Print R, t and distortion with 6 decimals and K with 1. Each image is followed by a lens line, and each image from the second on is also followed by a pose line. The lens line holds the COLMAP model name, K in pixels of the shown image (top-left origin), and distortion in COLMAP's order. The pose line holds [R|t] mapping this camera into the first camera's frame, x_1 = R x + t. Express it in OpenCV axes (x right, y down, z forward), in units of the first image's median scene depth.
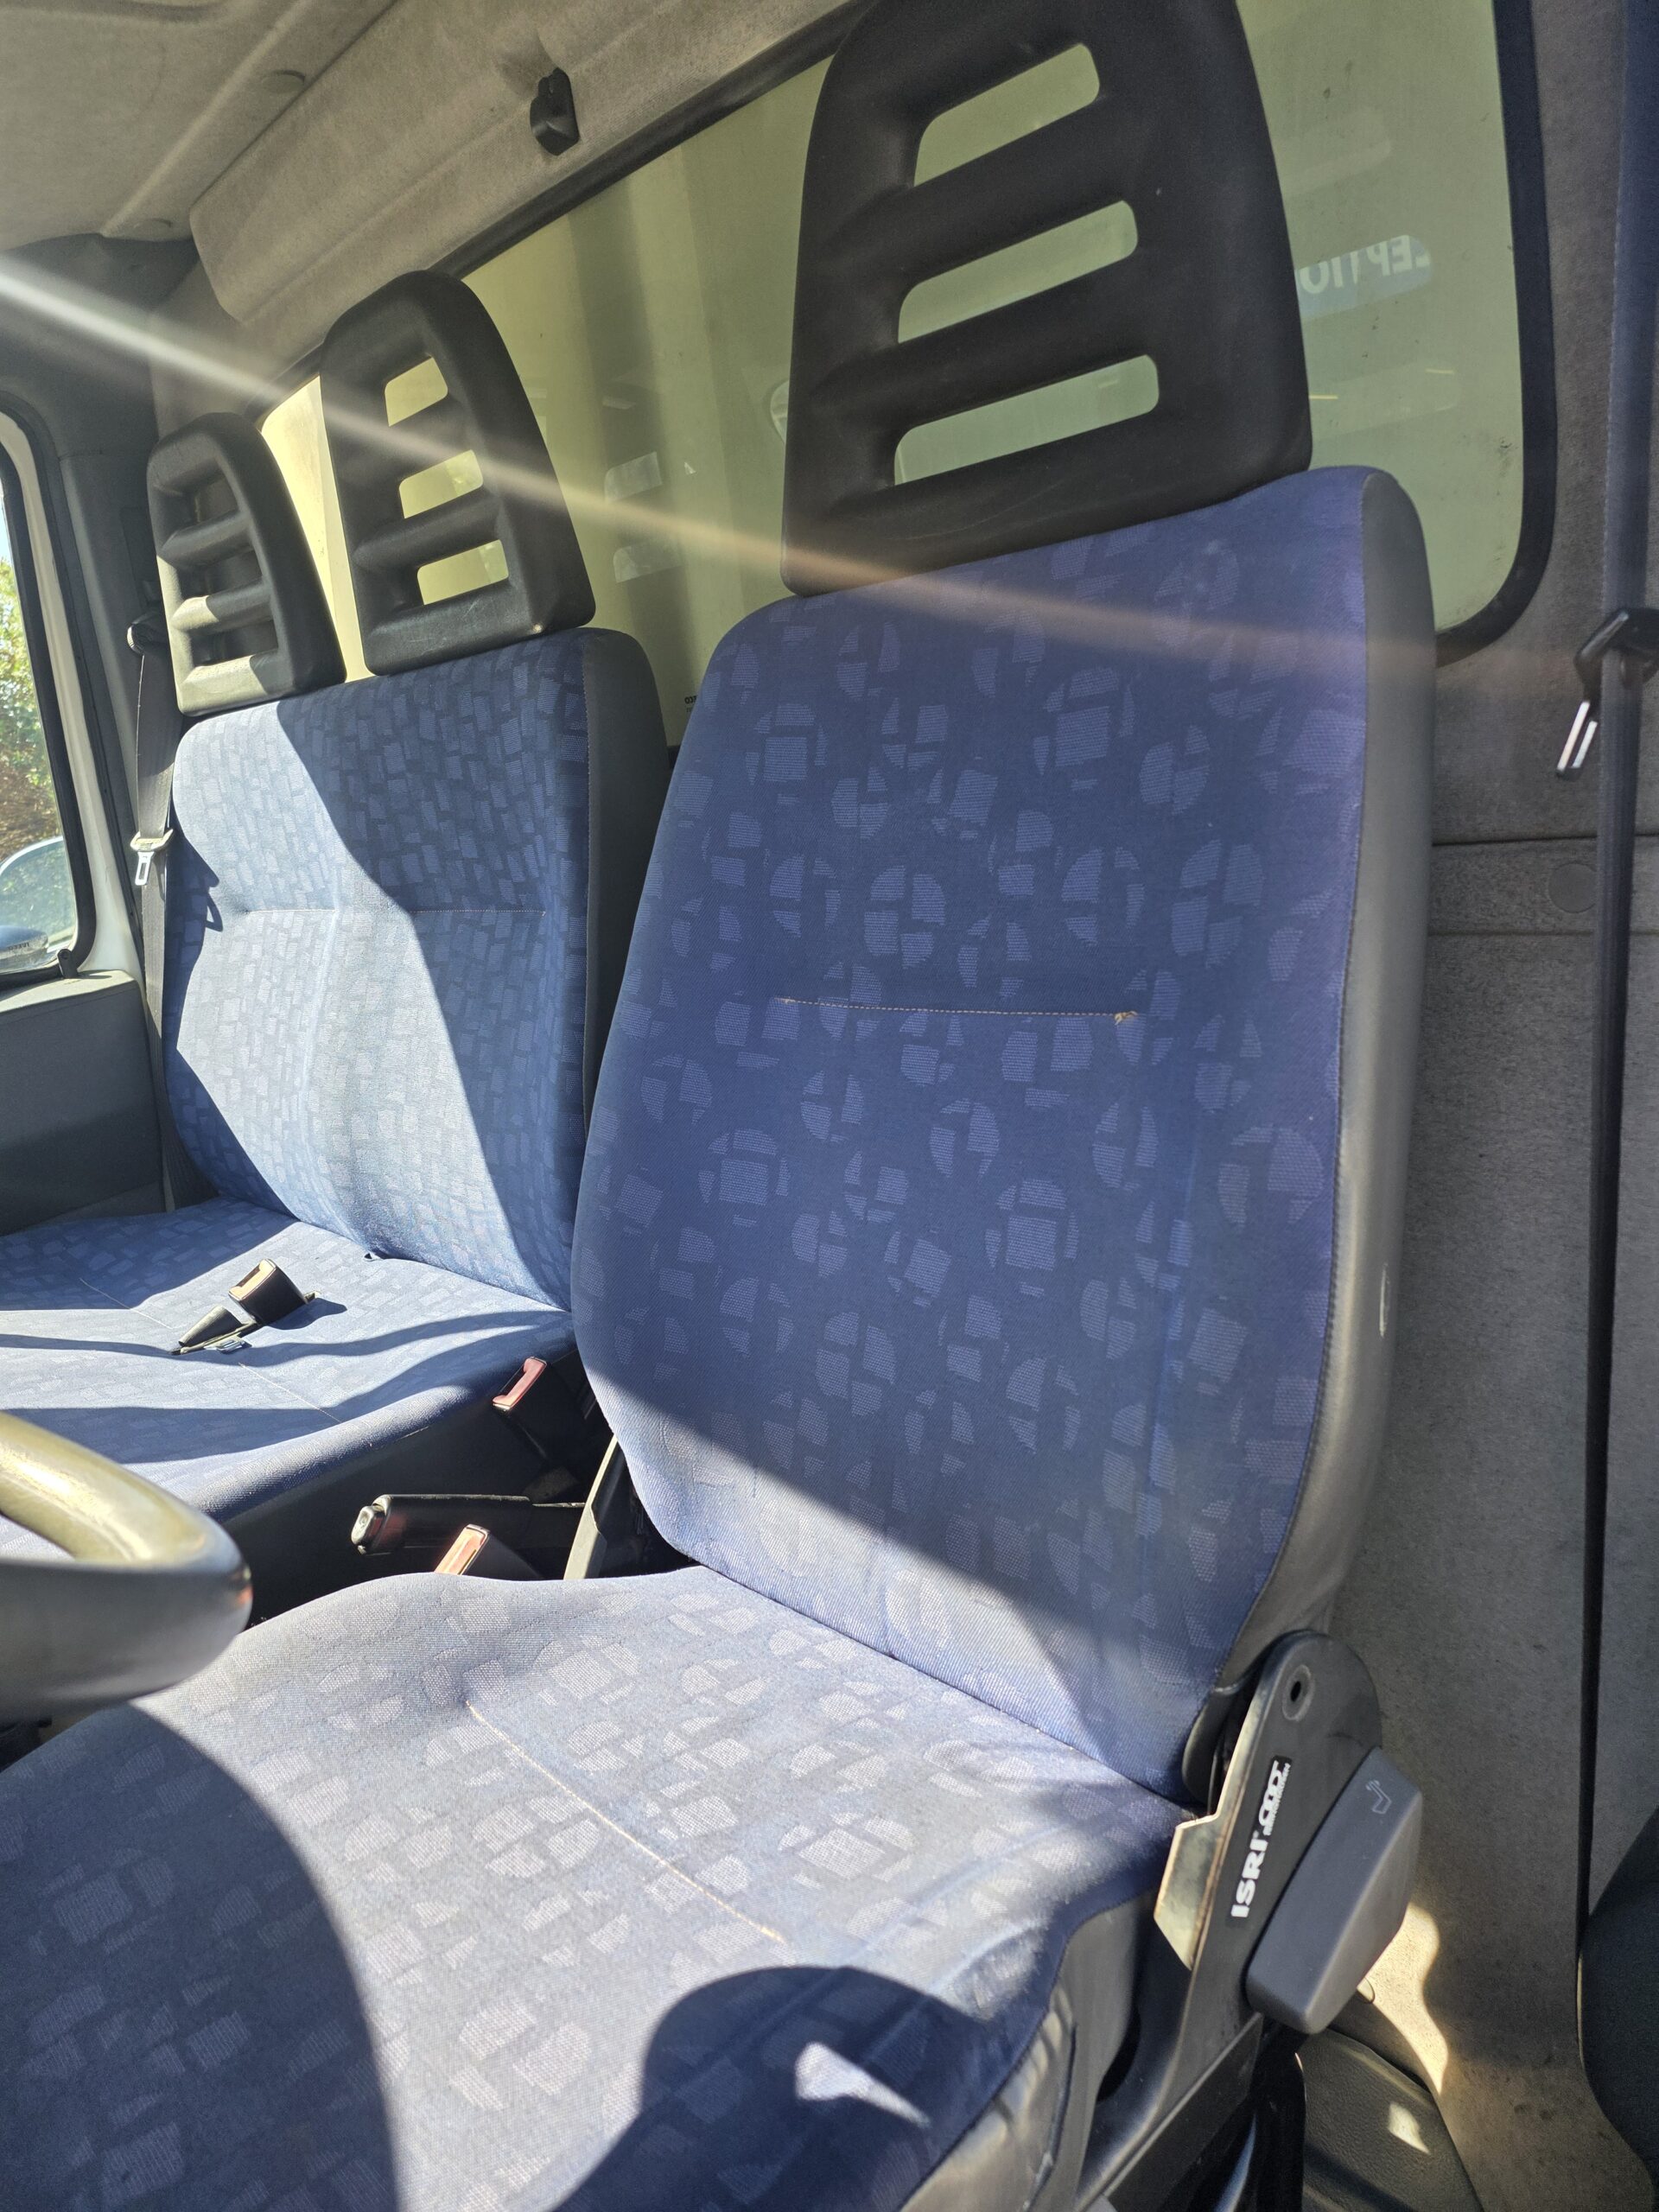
lens RADIAL K [[1481.7, 0, 821.9], [0, 1481.7, 1100.4], [0, 0, 1]] dist [0.079097, -0.036725]
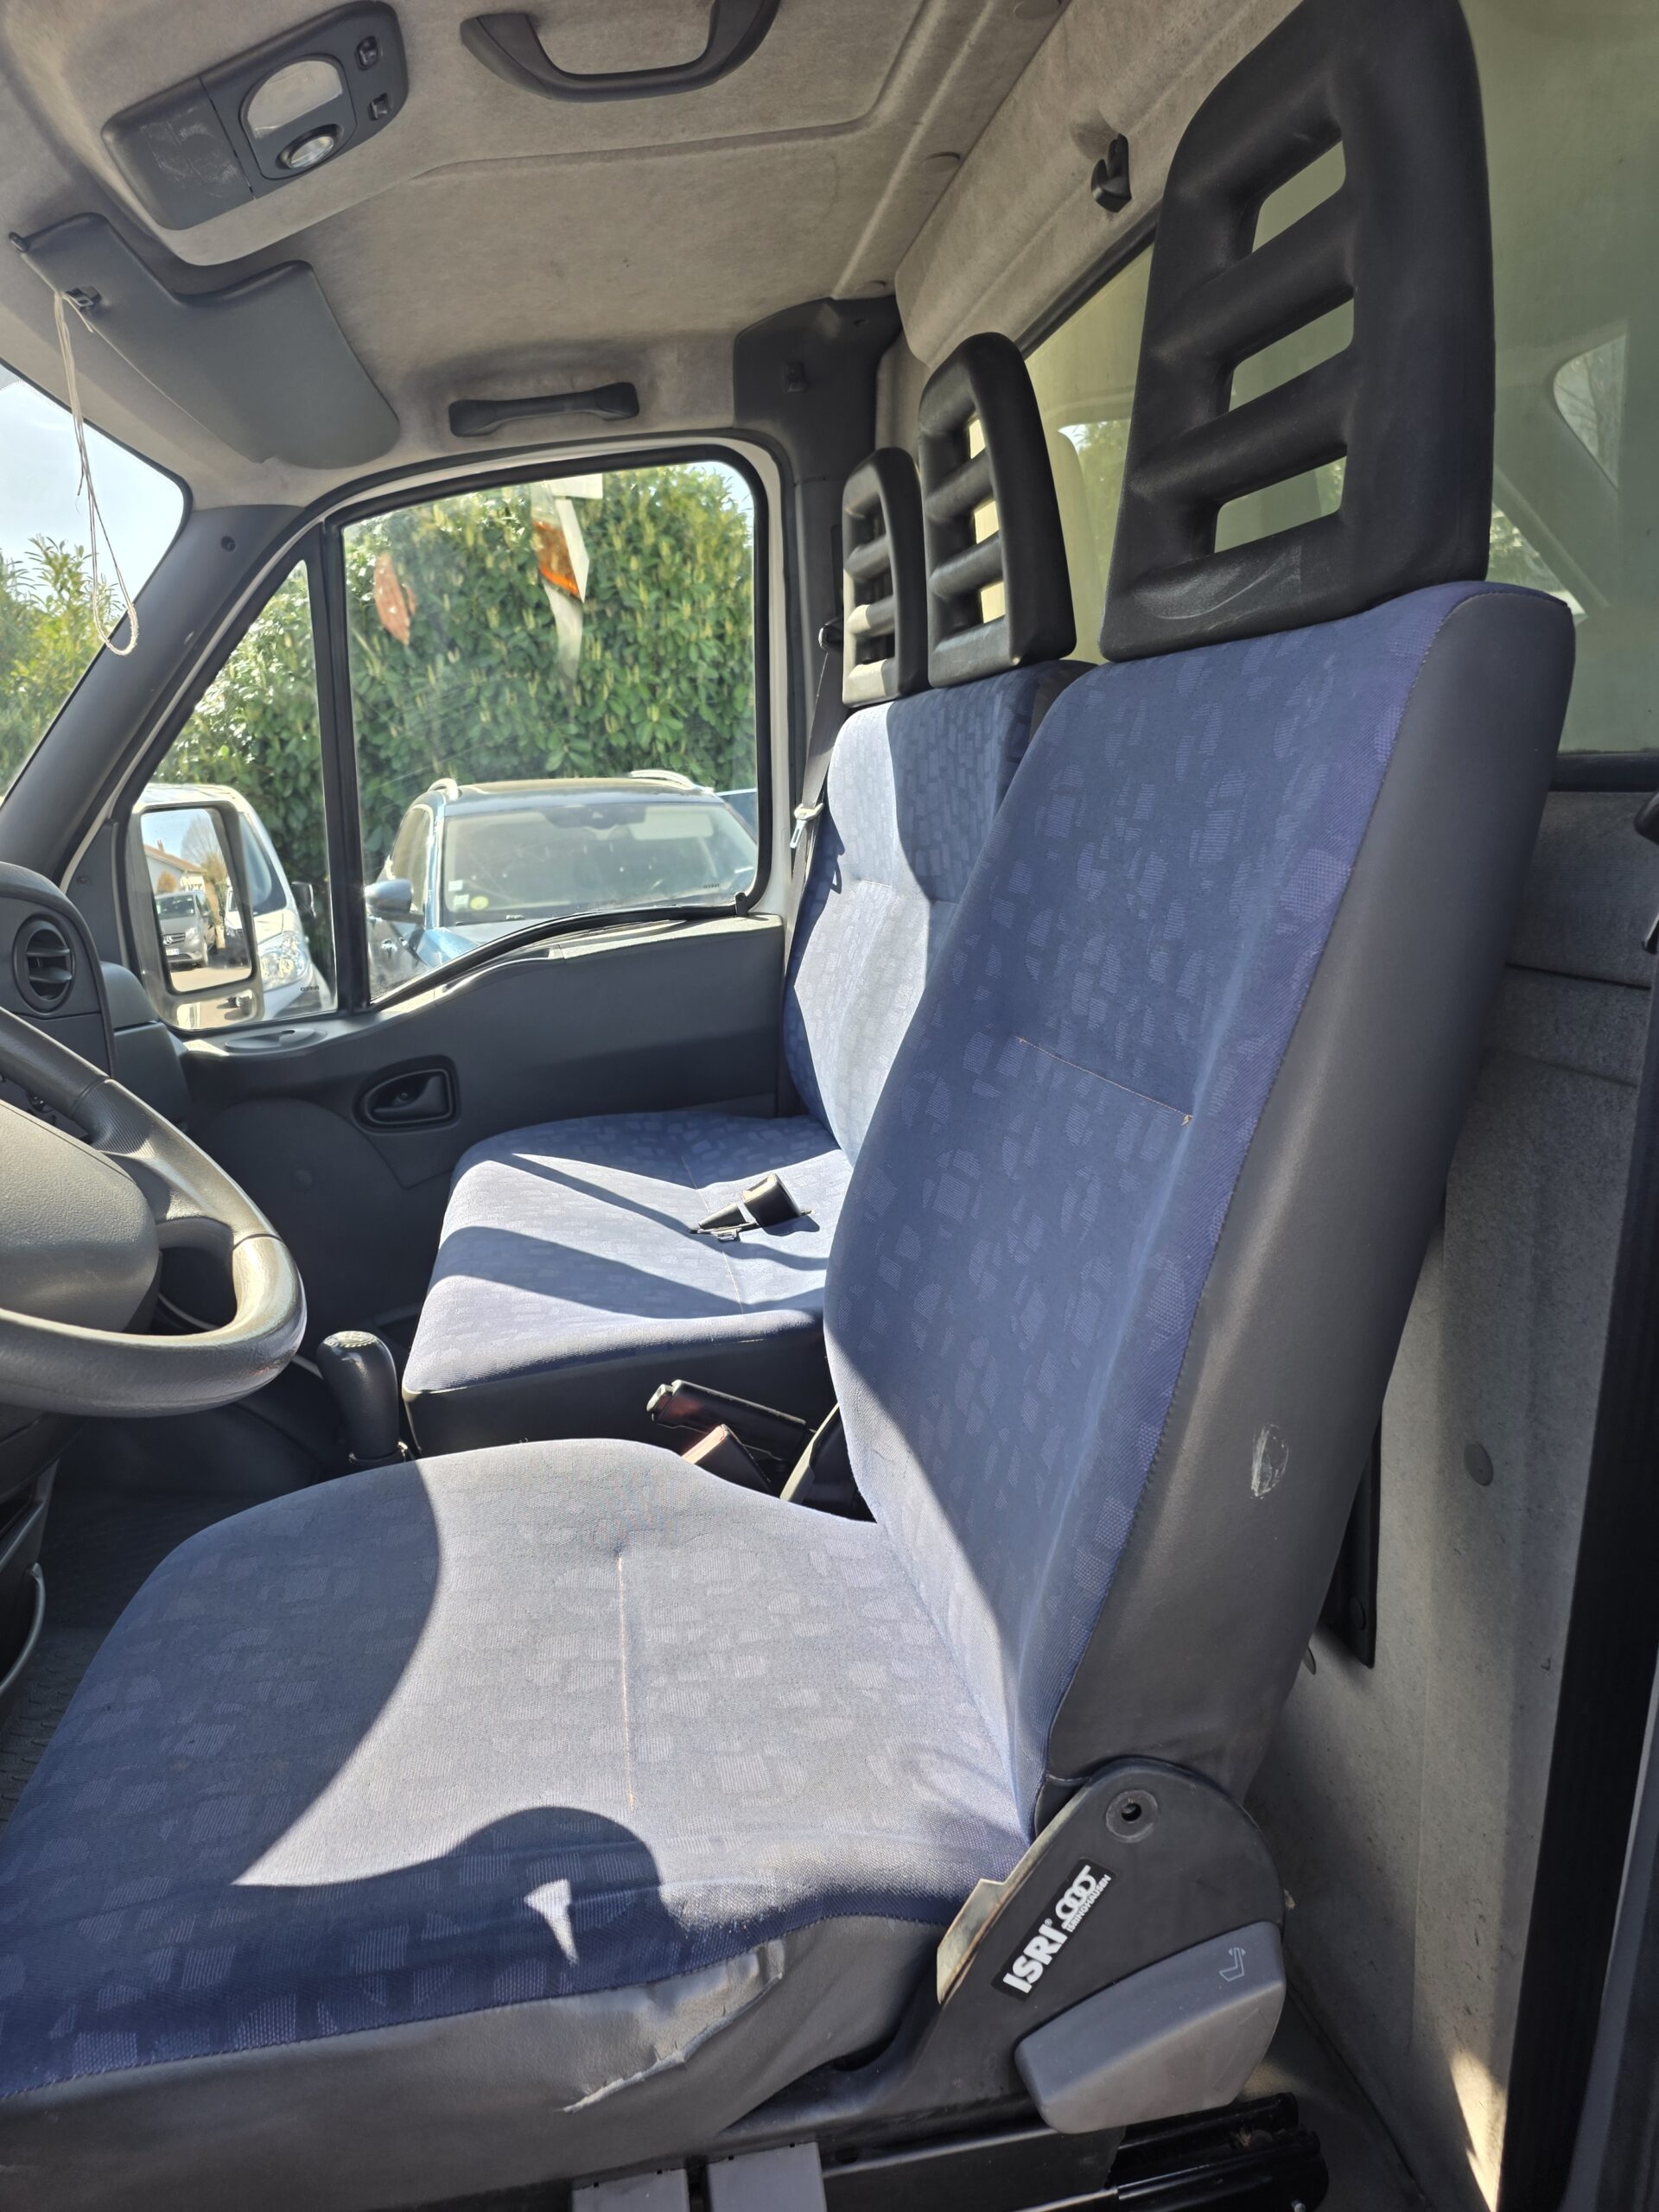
lens RADIAL K [[1467.3, 0, 829.5], [0, 1467.3, 1106.0], [0, 0, 1]] dist [0.113056, -0.092197]
pose [[0.847223, 0.203545, -0.490697, 0.278729], [-0.190760, 0.978644, 0.076588, -0.054803], [0.495807, 0.028718, 0.867958, 0.010727]]
